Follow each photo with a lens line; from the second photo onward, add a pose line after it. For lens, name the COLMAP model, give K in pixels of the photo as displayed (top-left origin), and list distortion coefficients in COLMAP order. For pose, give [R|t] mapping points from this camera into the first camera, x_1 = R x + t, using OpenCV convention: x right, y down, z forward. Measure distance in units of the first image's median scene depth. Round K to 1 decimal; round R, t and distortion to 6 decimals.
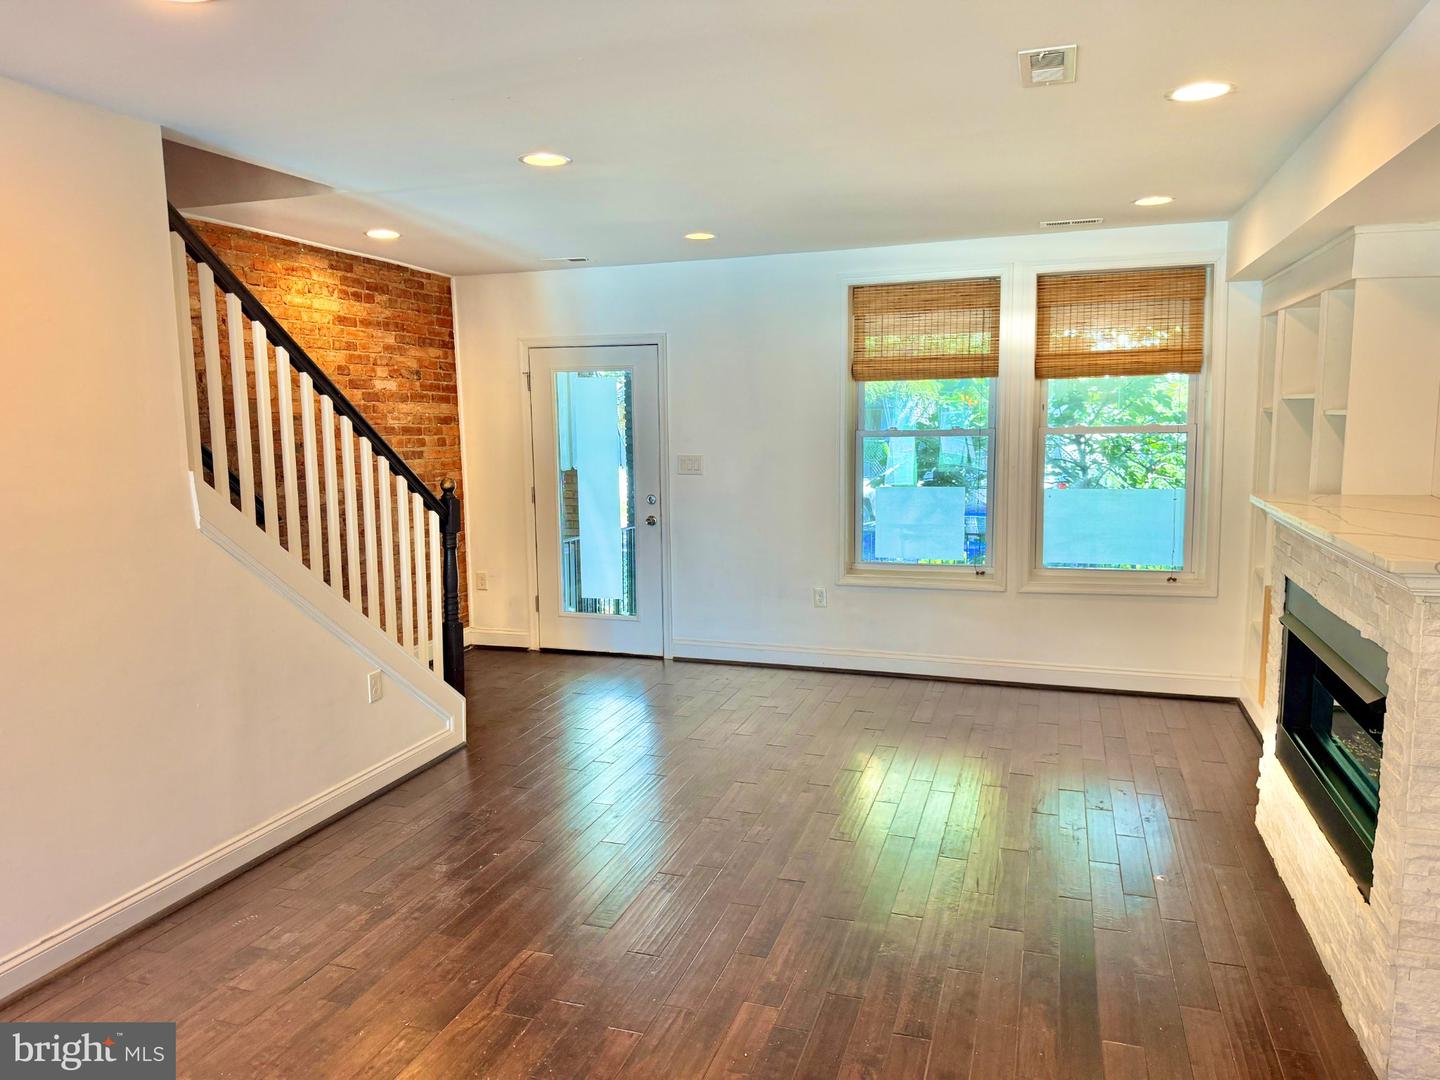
lens RADIAL K [[997.5, 0, 716.9], [0, 997.5, 550.9], [0, 0, 1]] dist [0.024683, -0.001275]
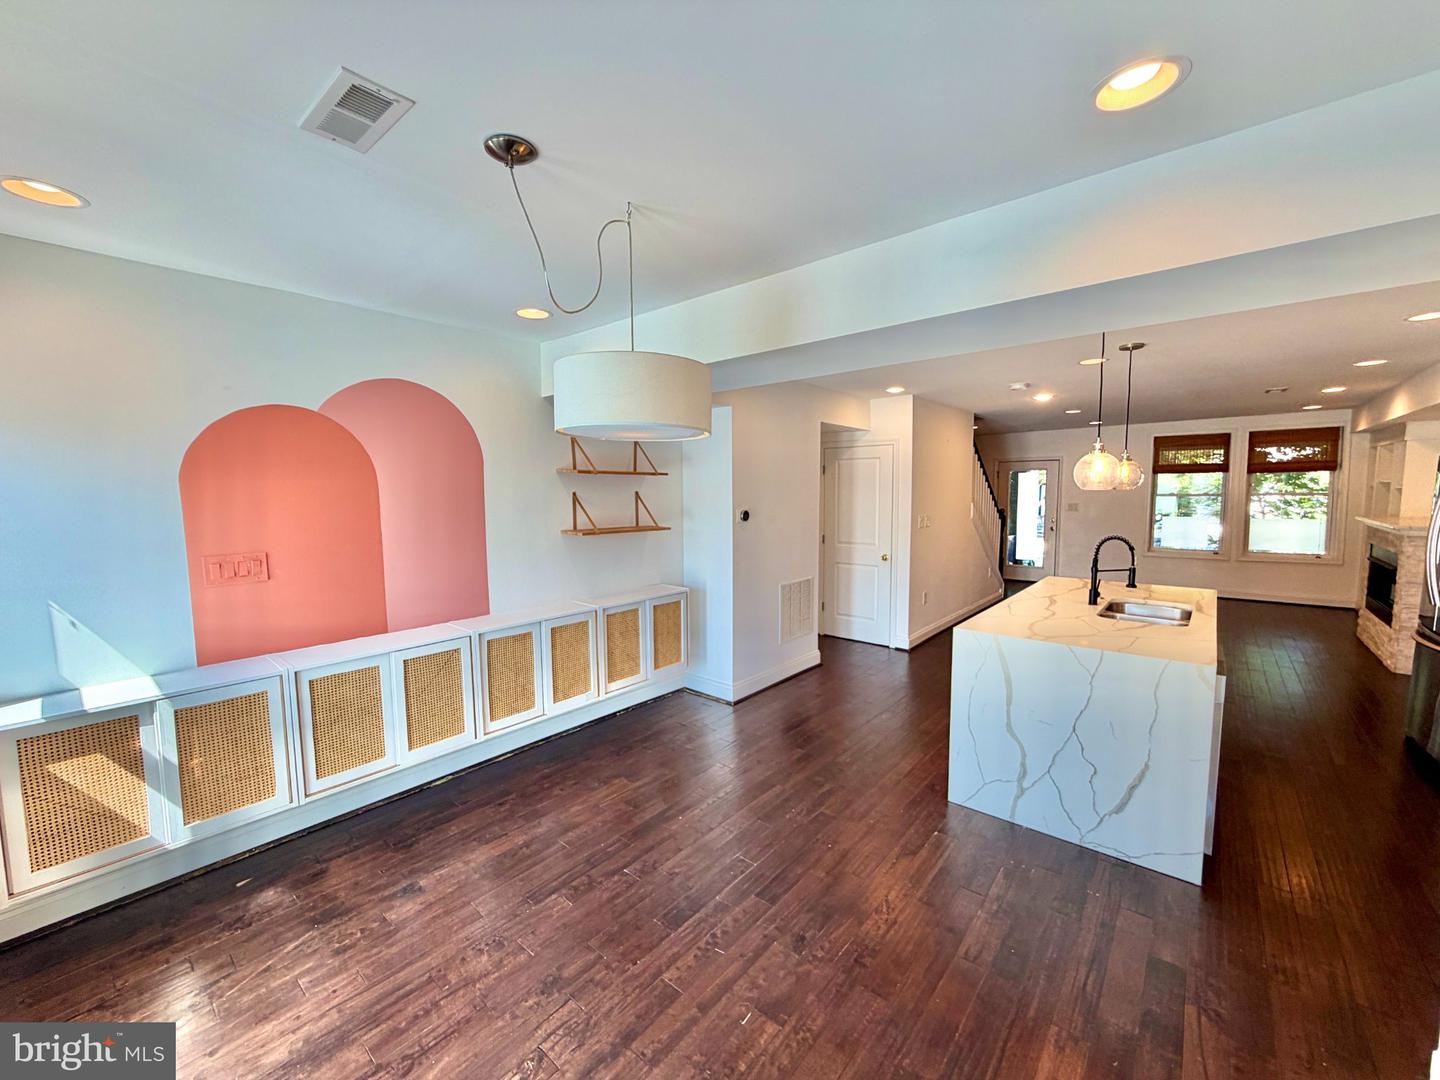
lens RADIAL K [[578.1, 0, 715.2], [0, 578.1, 539.8], [0, 0, 1]] dist [-0.001734, 0.000492]
pose [[0.929974, 0.034419, -0.366010, -0.366505], [-0.049998, 0.998198, -0.033167, 0.100634], [0.364209, 0.049144, 0.930020, -0.770624]]
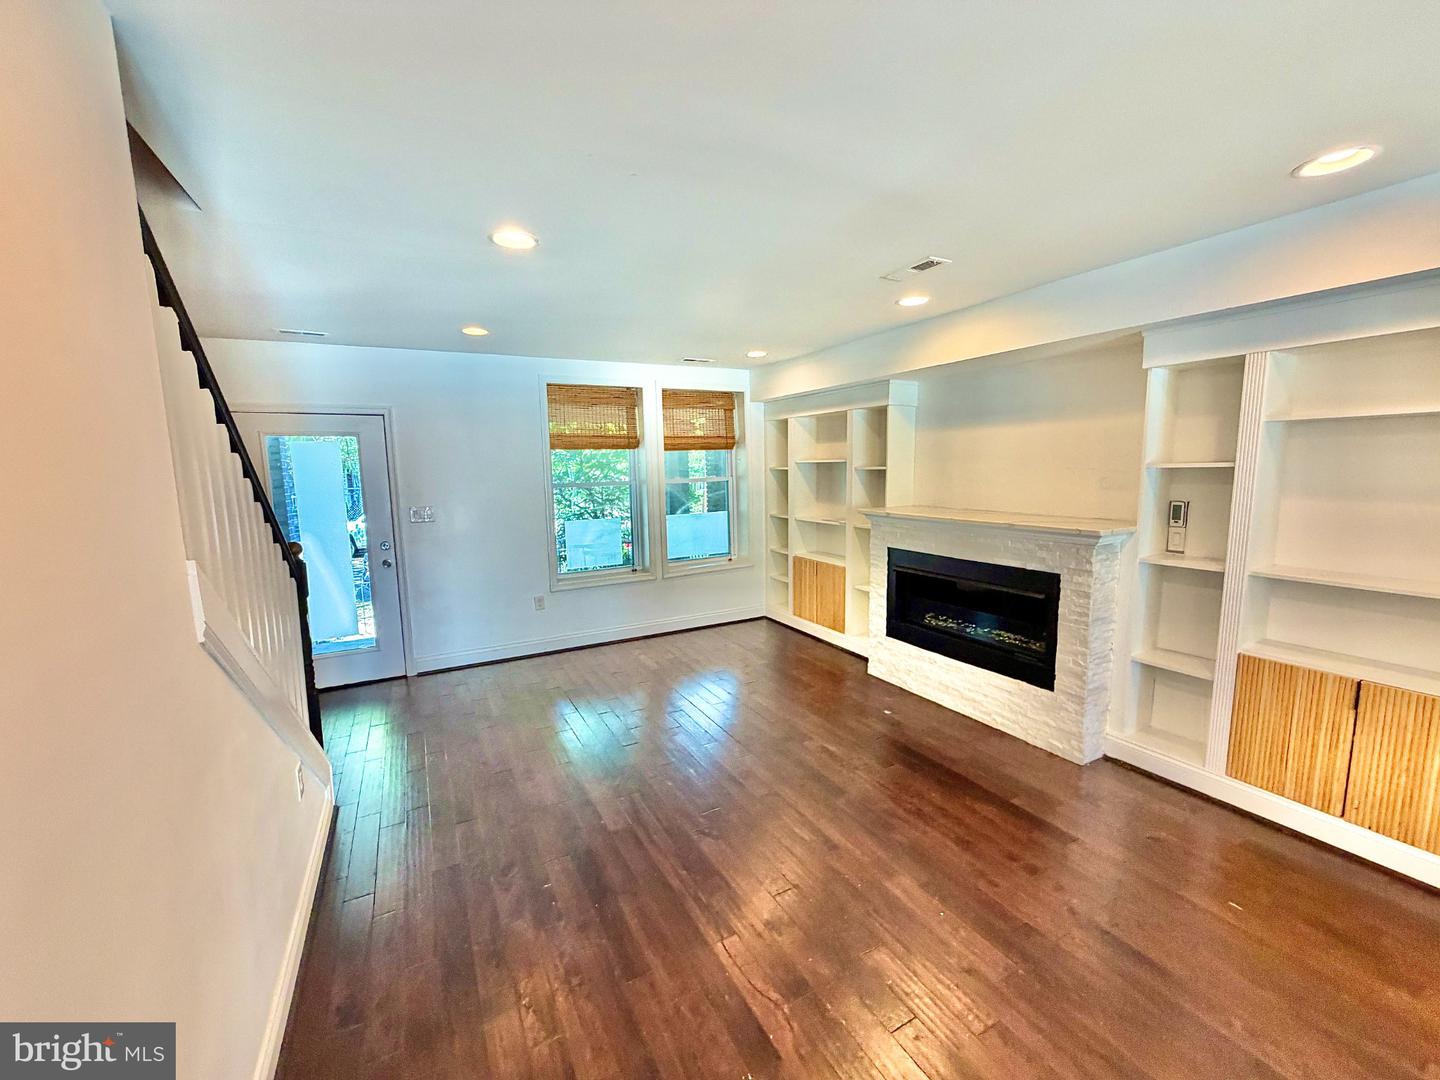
lens RADIAL K [[578.1, 0, 712.4], [0, 578.1, 540.7], [0, 0, 1]] dist [-0.001734, 0.000492]
pose [[0.688696, -0.092120, 0.719175, -0.327011], [0.107771, 0.993884, 0.024105, -0.036420], [-0.716996, 0.060905, 0.694411, 0.277199]]
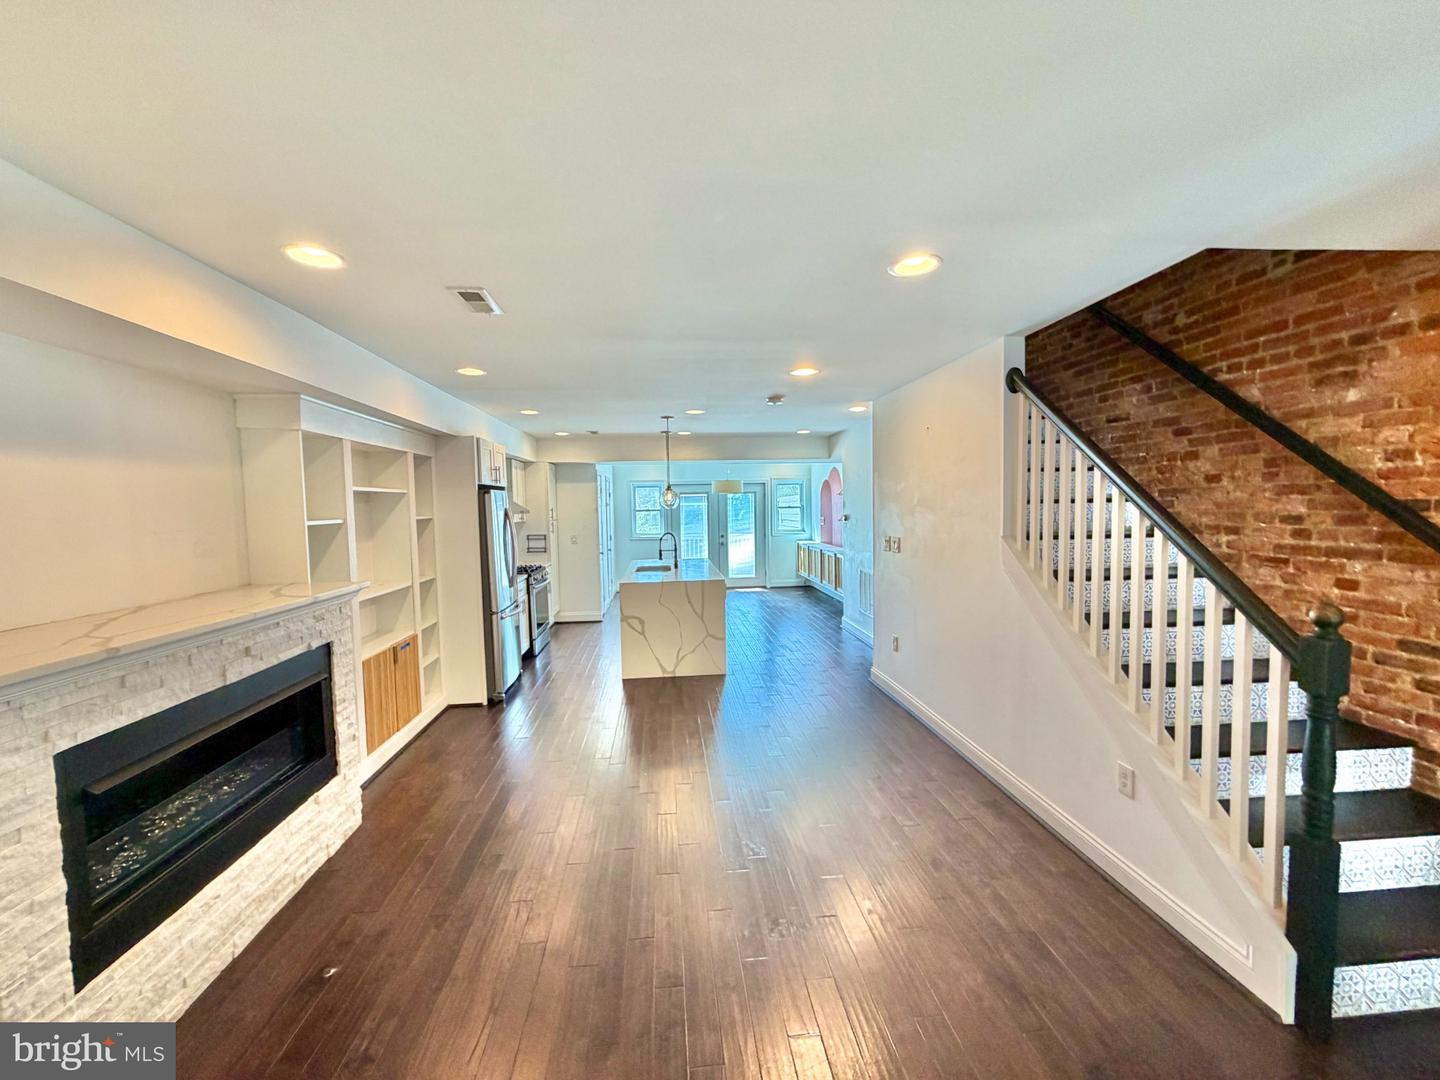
lens RADIAL K [[578.1, 0, 710.0], [0, 578.1, 536.7], [0, 0, 1]] dist [-0.001734, 0.000492]
pose [[-0.914923, 0.050539, -0.400453, 0.181572], [-0.026253, 0.982578, 0.183987, -0.142860], [0.402775, 0.178847, -0.897656, 0.973093]]
